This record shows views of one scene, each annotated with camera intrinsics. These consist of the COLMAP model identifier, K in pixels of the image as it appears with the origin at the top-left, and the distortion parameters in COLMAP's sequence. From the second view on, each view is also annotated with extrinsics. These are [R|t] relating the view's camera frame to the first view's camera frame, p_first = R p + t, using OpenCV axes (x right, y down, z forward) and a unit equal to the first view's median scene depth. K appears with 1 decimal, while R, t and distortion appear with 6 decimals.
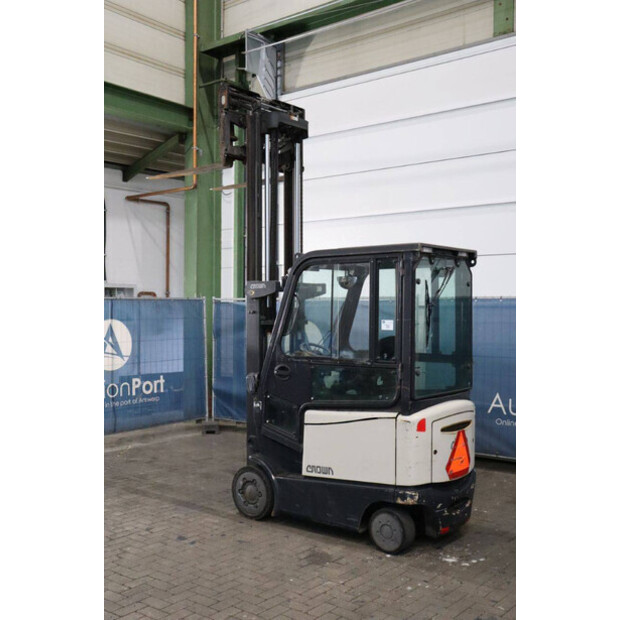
lens RADIAL K [[708.8, 0, 309.9], [0, 708.8, 306.5], [0, 0, 1]] dist [-0.014993, 0.000000]
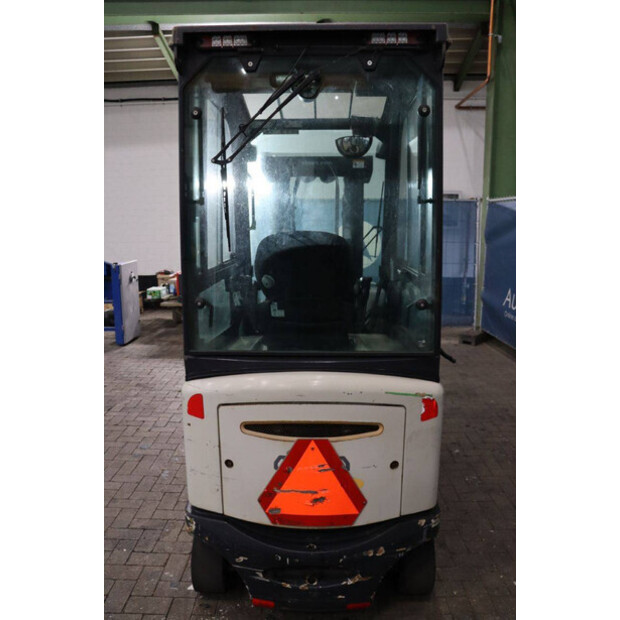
lens RADIAL K [[503.7, 0, 307.6], [0, 503.7, 312.5], [0, 0, 1]] dist [-0.118716, 0.070970]
pose [[0.621622, 0.137493, -0.771156, 0.451778], [0.000933, 0.984344, 0.176255, 0.036122], [0.783317, -0.110284, 0.611762, 0.806473]]
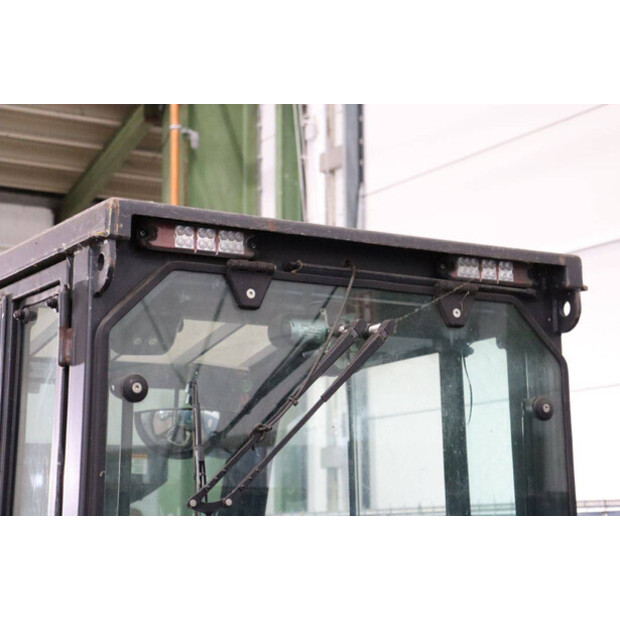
lens RADIAL K [[1460.2, 0, 311.9], [0, 1460.2, 307.2], [0, 0, 1]] dist [0.423686, 0.000000]
pose [[0.946084, -0.062464, -0.317841, 0.323879], [0.009784, 0.986293, -0.164711, 0.011735], [0.323773, 0.152721, 0.933728, 0.588538]]
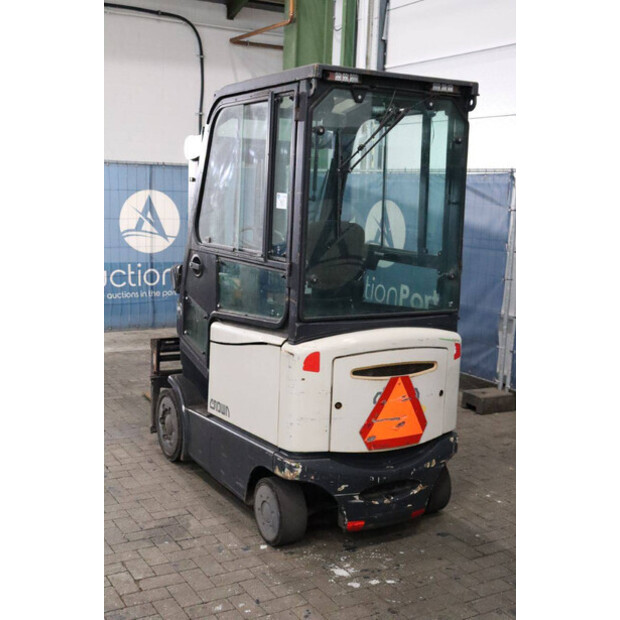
lens RADIAL K [[808.9, 0, 312.7], [0, 808.9, 310.4], [0, 0, 1]] dist [0.035530, 0.000000]
pose [[0.935287, 0.085827, -0.343326, 0.382096], [-0.034595, 0.987673, 0.152661, 0.010956], [0.352196, -0.130904, 0.926727, 0.317522]]
